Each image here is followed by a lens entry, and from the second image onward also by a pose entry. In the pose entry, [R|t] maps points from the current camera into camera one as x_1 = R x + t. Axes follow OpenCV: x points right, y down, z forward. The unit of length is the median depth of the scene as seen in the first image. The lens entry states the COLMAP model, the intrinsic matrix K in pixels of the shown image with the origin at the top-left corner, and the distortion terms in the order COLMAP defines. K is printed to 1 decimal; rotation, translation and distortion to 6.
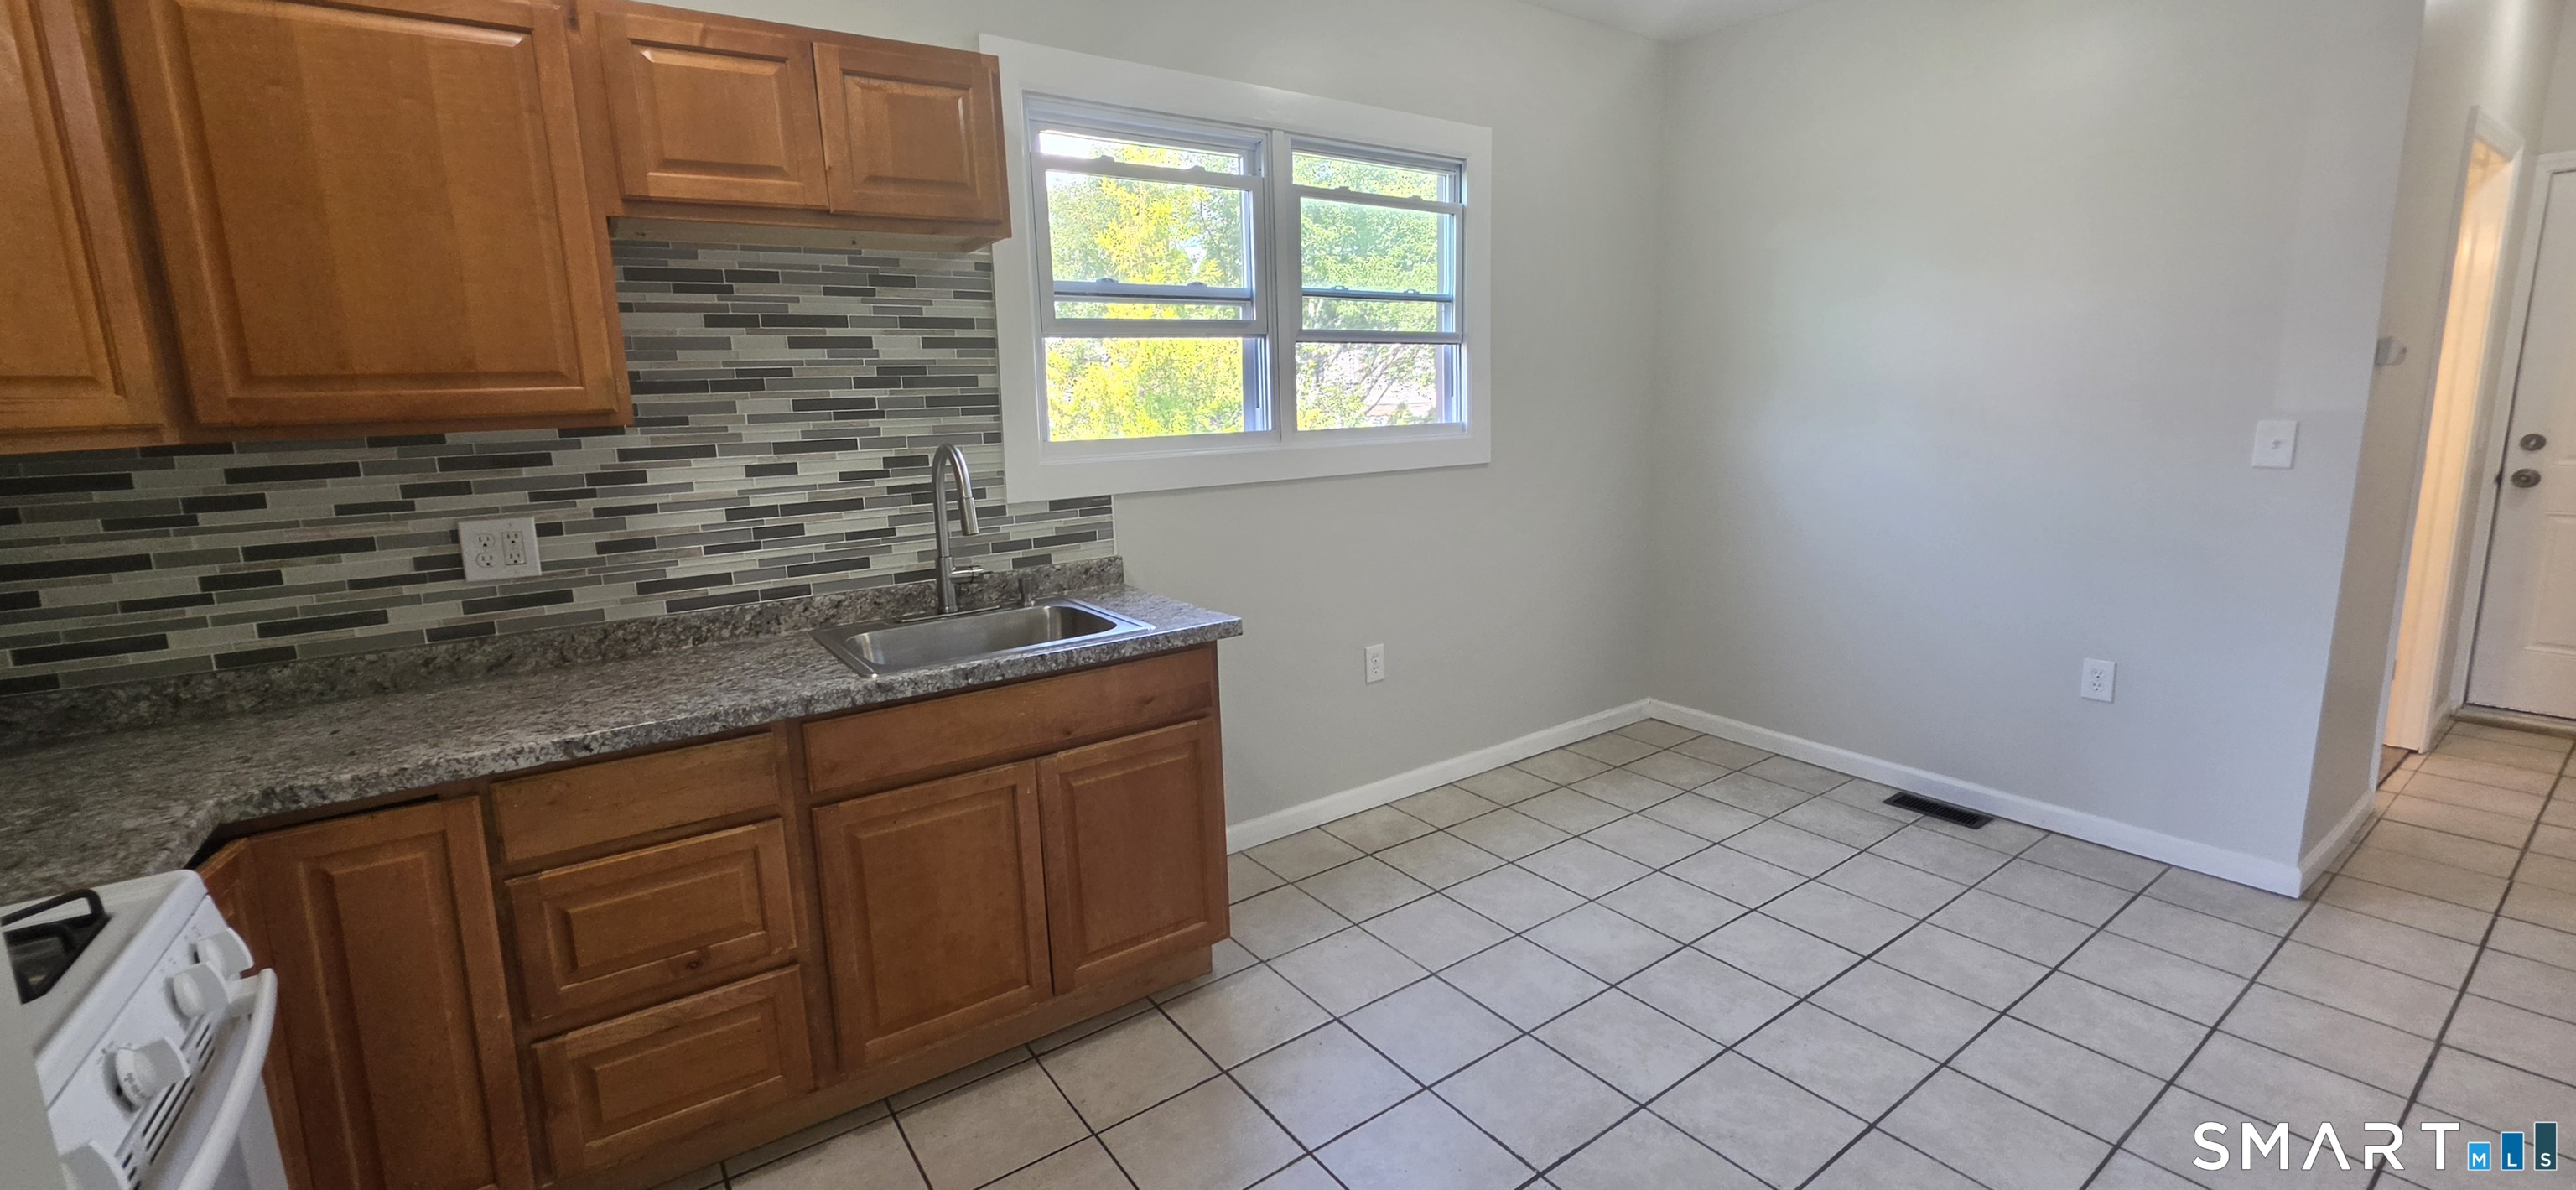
lens RADIAL K [[1052.0, 0, 1284.4], [0, 1052.0, 573.4], [0, 0, 1]] dist [-0.009474, 0.001033]
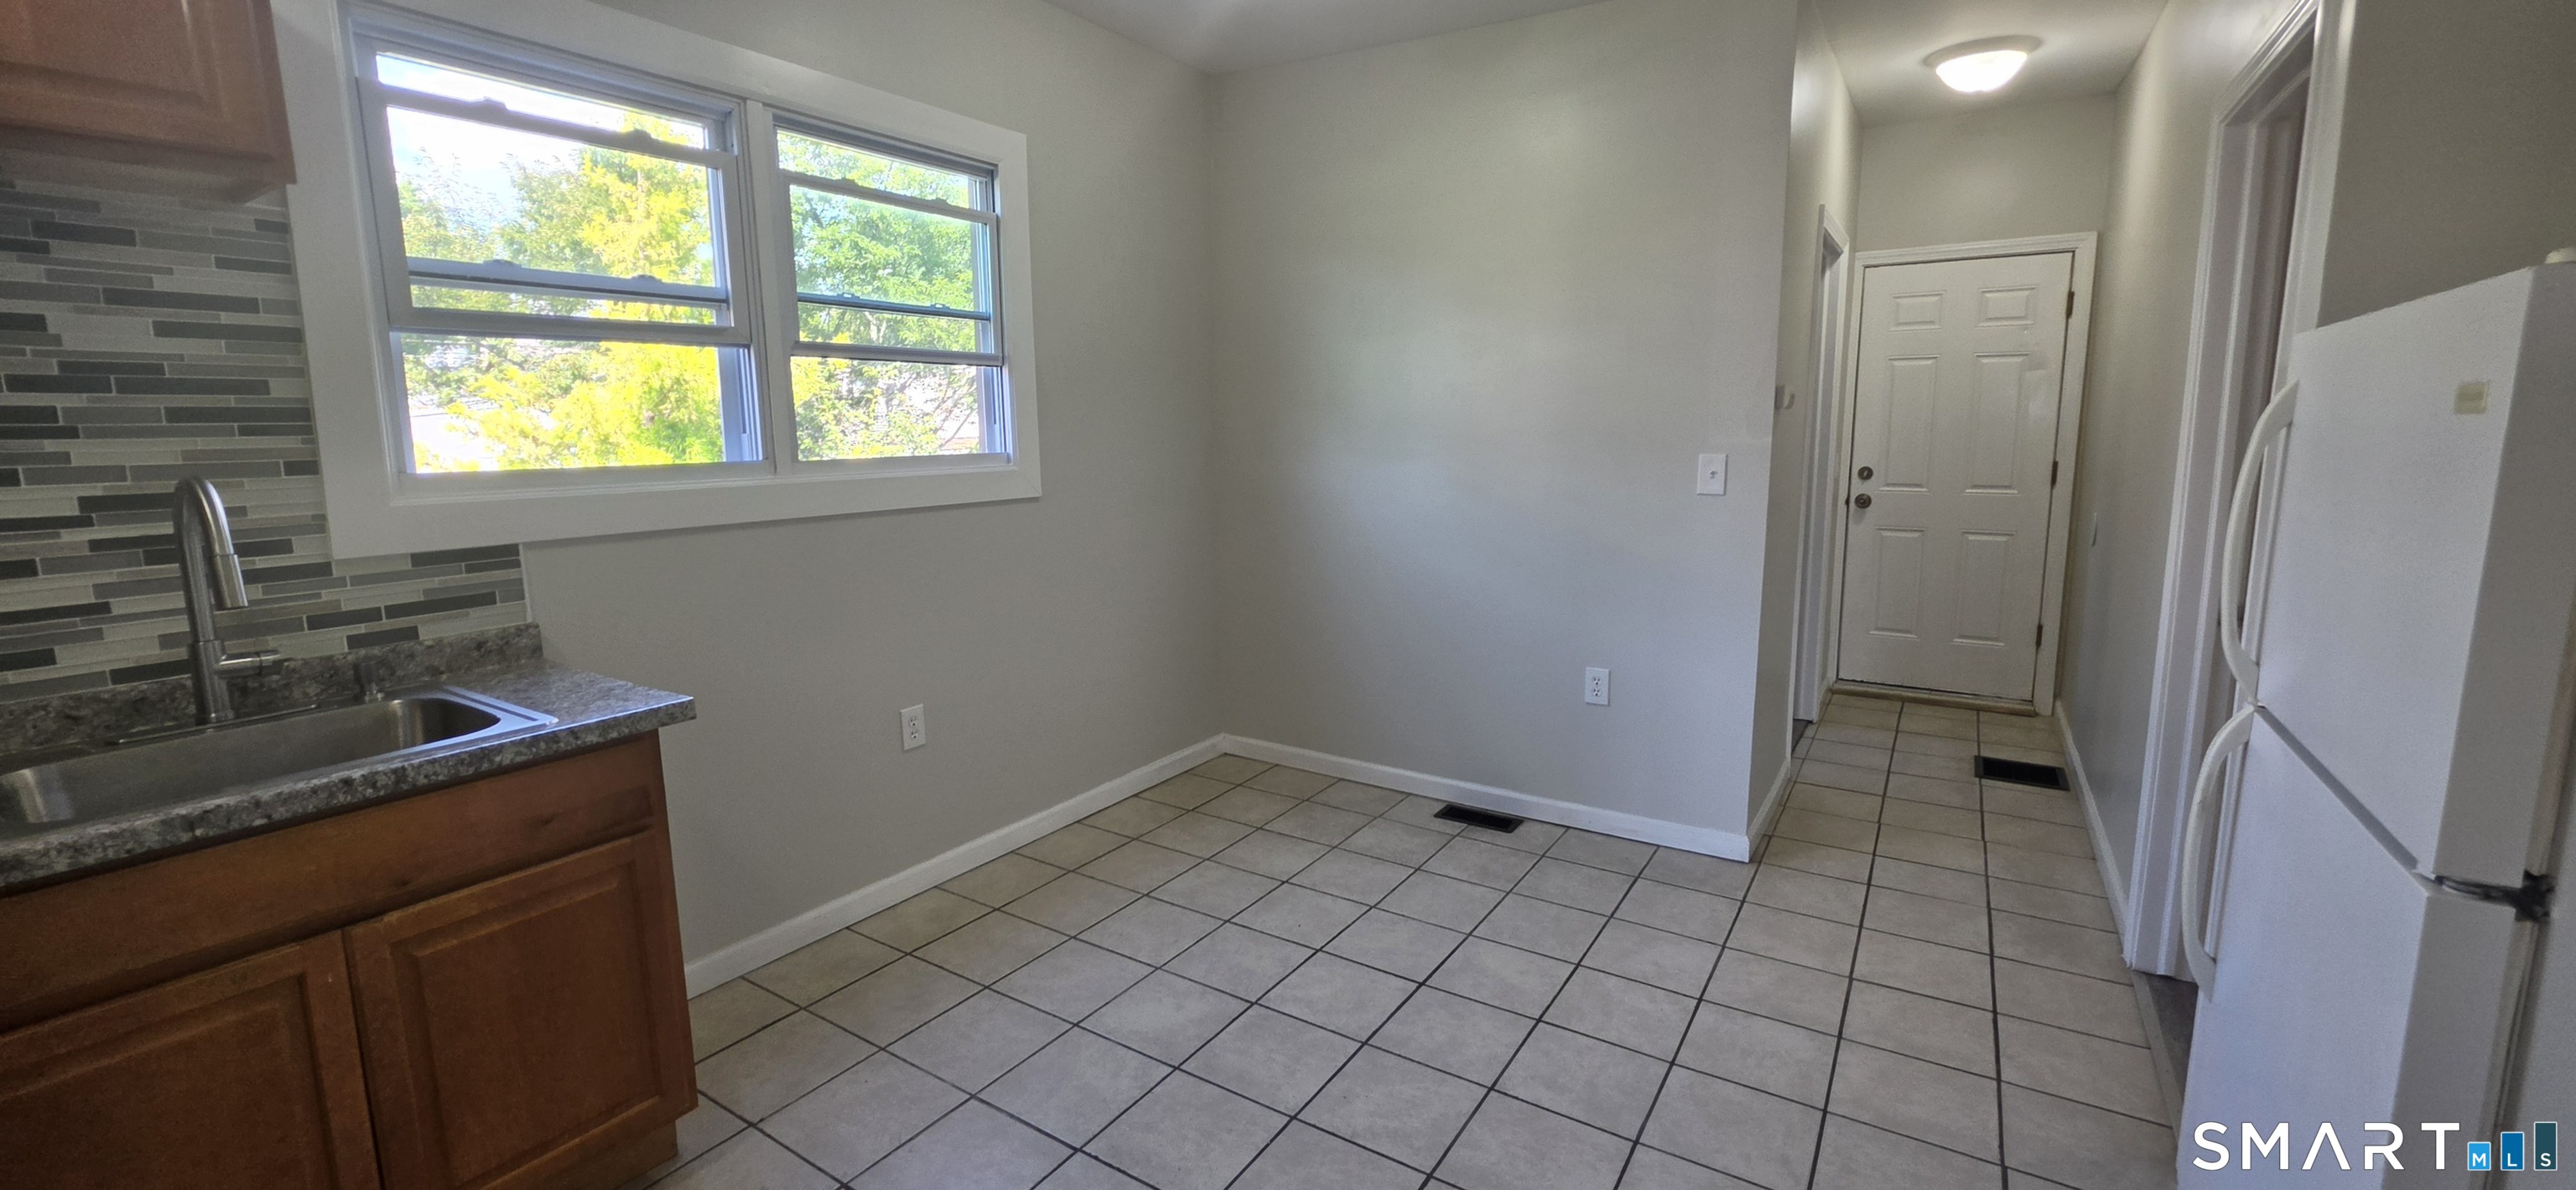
lens RADIAL K [[1052.0, 0, 1290.5], [0, 1052.0, 589.5], [0, 0, 1]] dist [-0.009474, 0.001033]
pose [[0.927038, -0.041381, 0.372676, 0.072261], [0.047612, 0.998838, -0.007526, -0.009382], [-0.371931, 0.024721, 0.927931, 0.093642]]
